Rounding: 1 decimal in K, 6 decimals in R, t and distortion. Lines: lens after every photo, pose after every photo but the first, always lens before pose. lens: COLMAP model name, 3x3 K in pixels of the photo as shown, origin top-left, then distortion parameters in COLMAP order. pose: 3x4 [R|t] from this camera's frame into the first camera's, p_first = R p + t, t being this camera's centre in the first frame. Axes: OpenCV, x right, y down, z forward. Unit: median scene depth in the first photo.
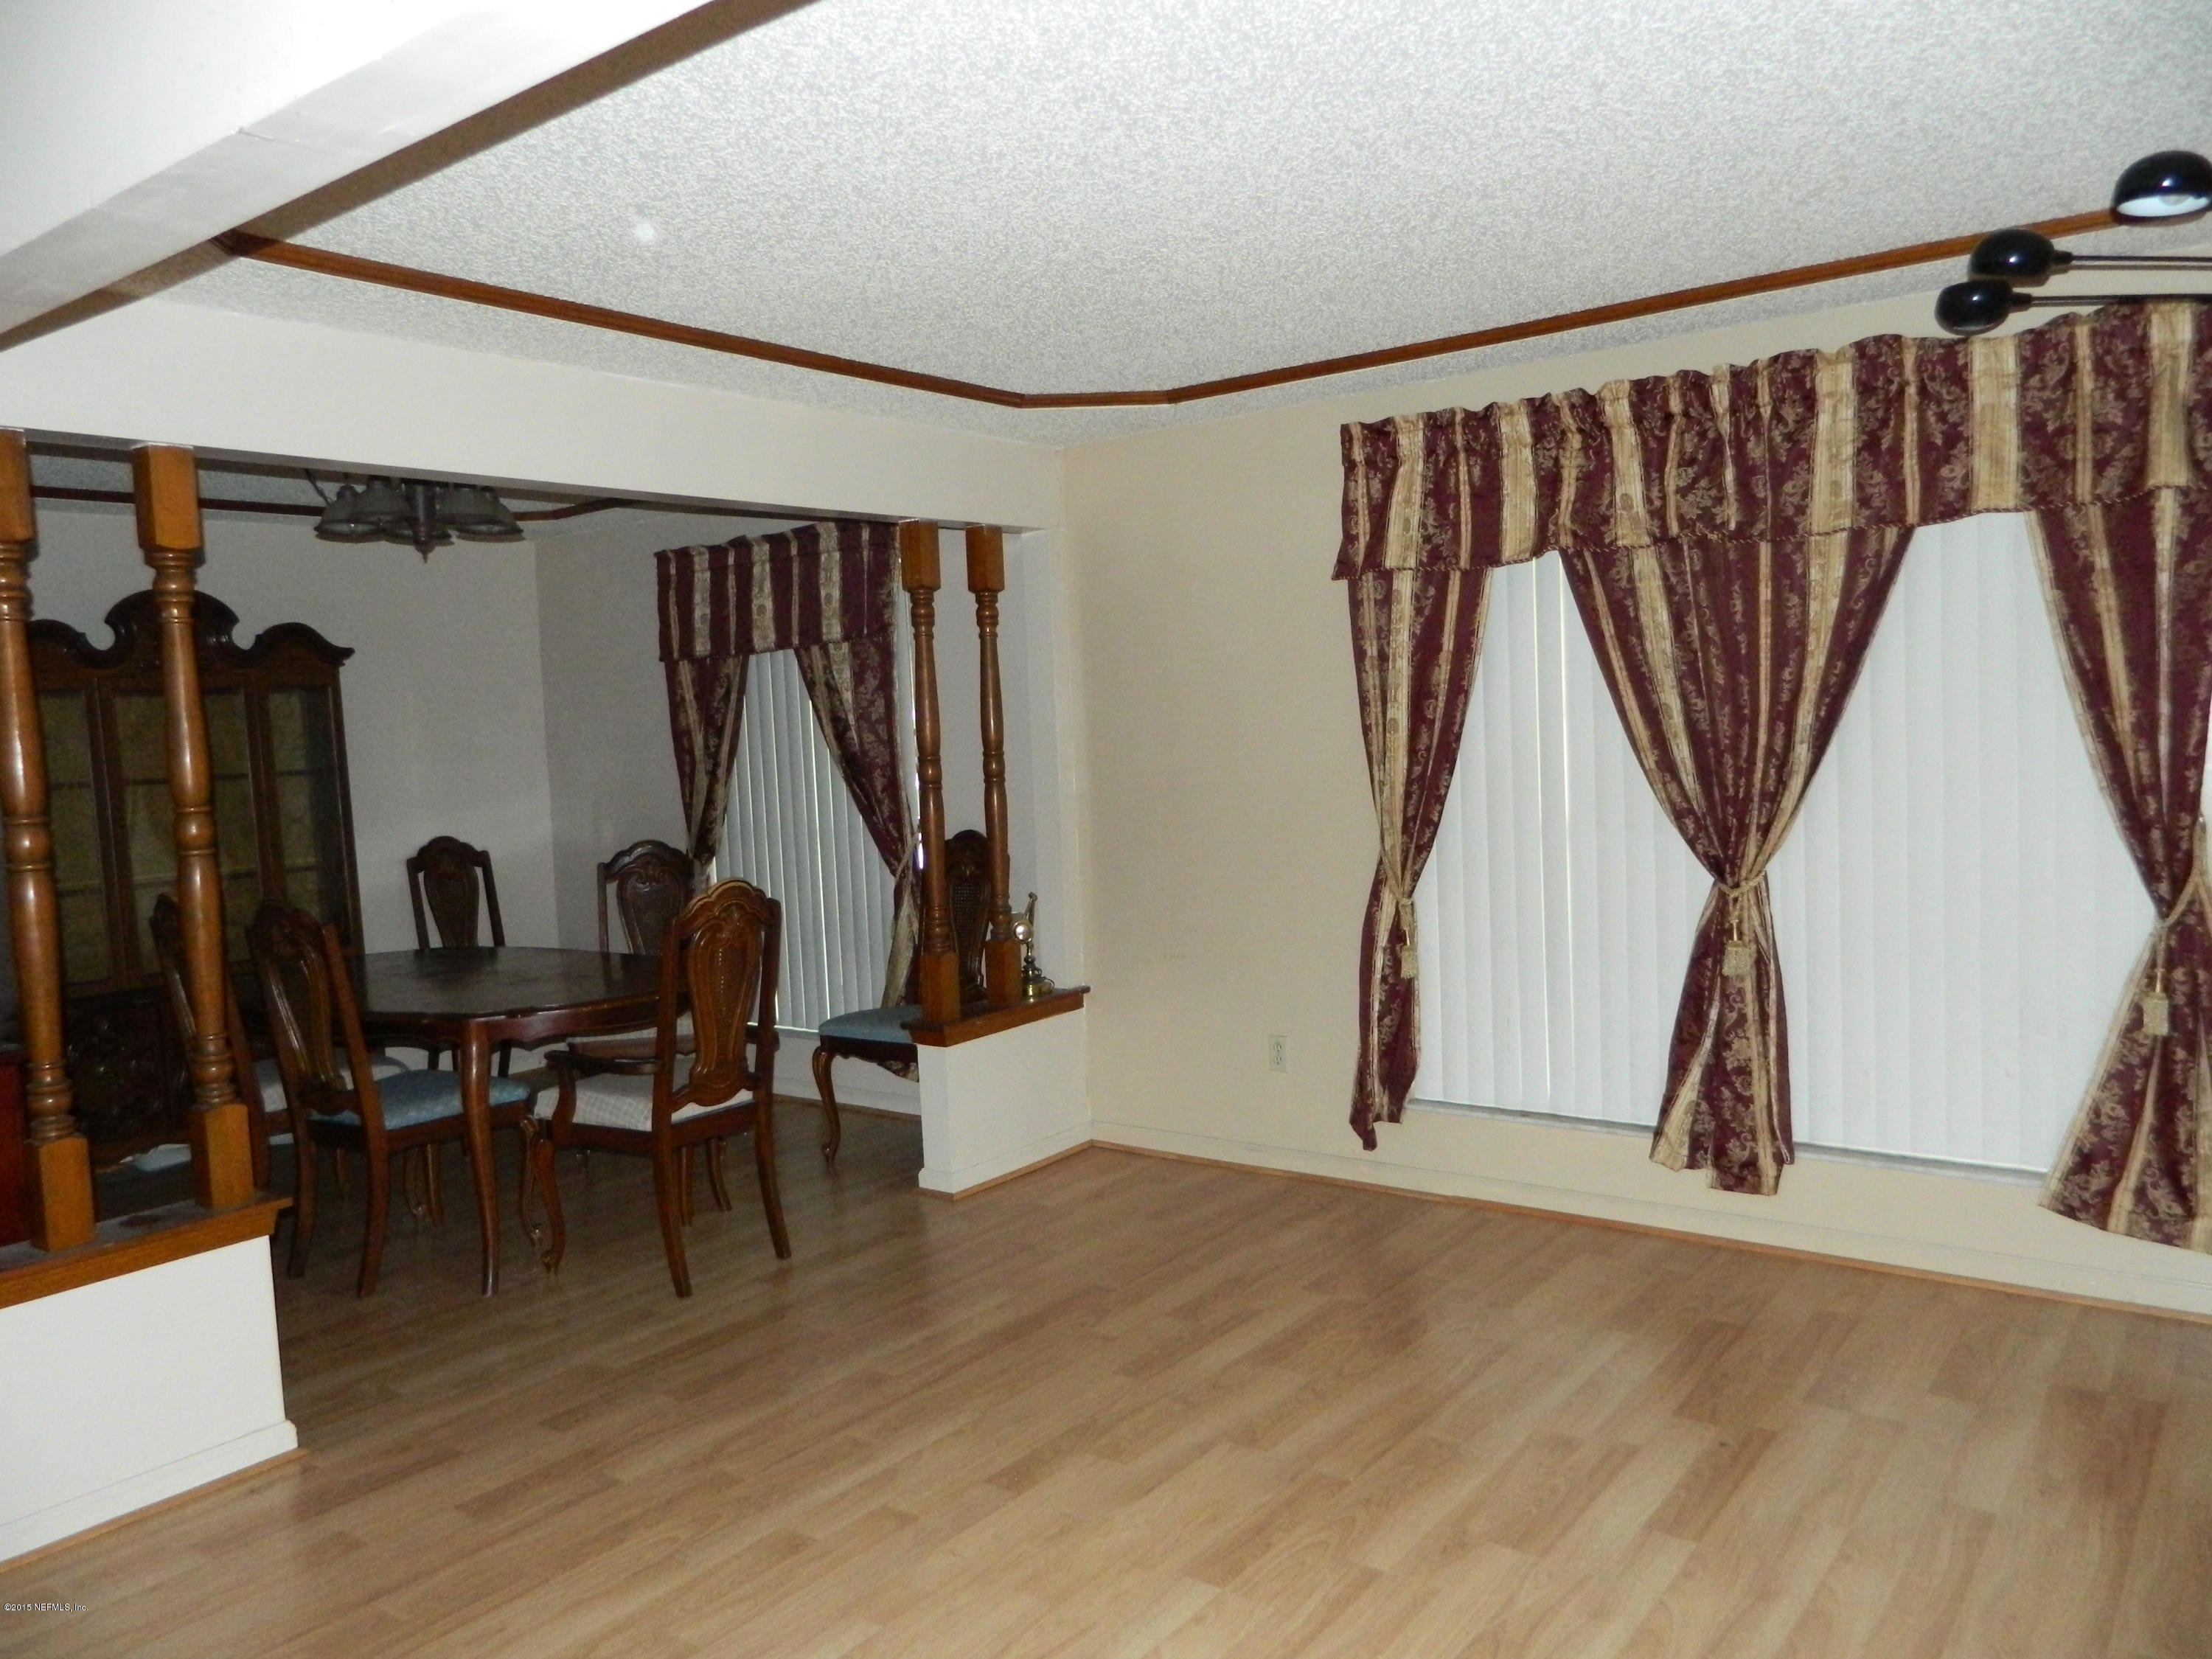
lens RADIAL K [[1622.7, 0, 1106.0], [0, 1622.7, 829.5], [0, 0, 1]] dist [-0.003869, -0.007879]
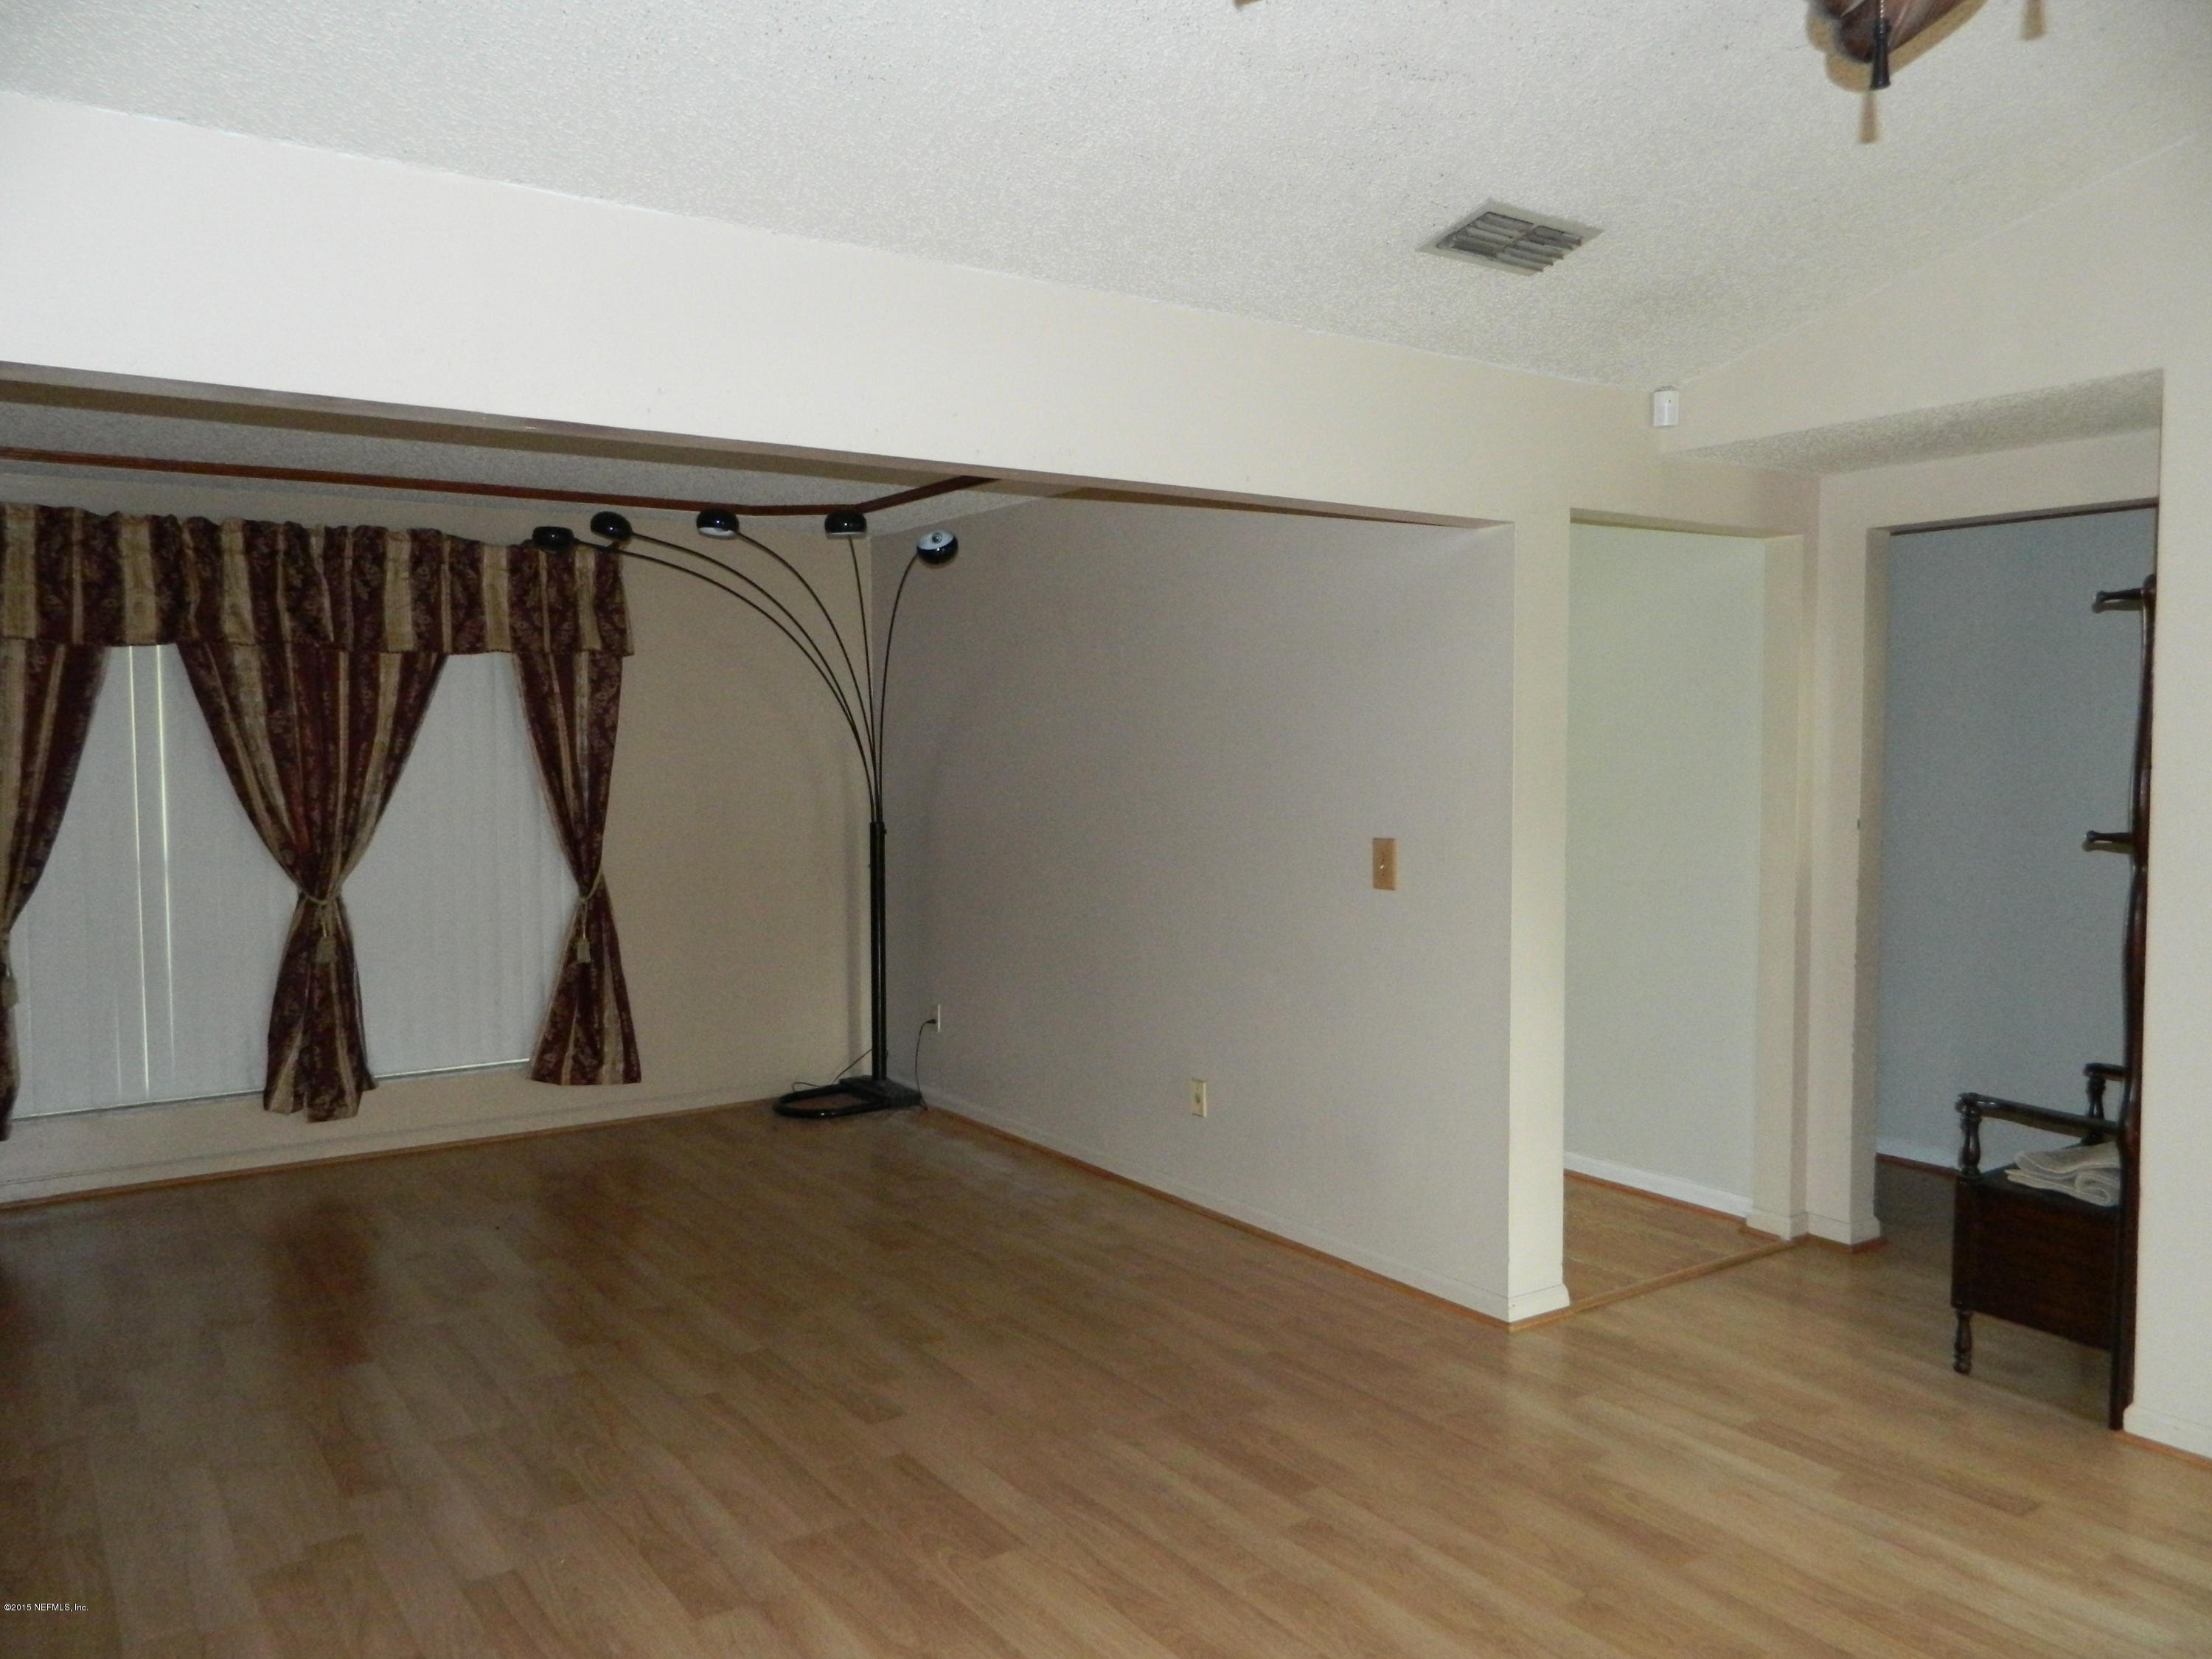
lens RADIAL K [[1622.7, 0, 1106.0], [0, 1622.7, 829.5], [0, 0, 1]] dist [-0.003869, -0.007879]
pose [[0.311681, -0.008600, 0.950148, -0.740124], [0.058508, 0.998235, -0.010157, 0.031706], [-0.948384, 0.058757, 0.311634, -0.068795]]
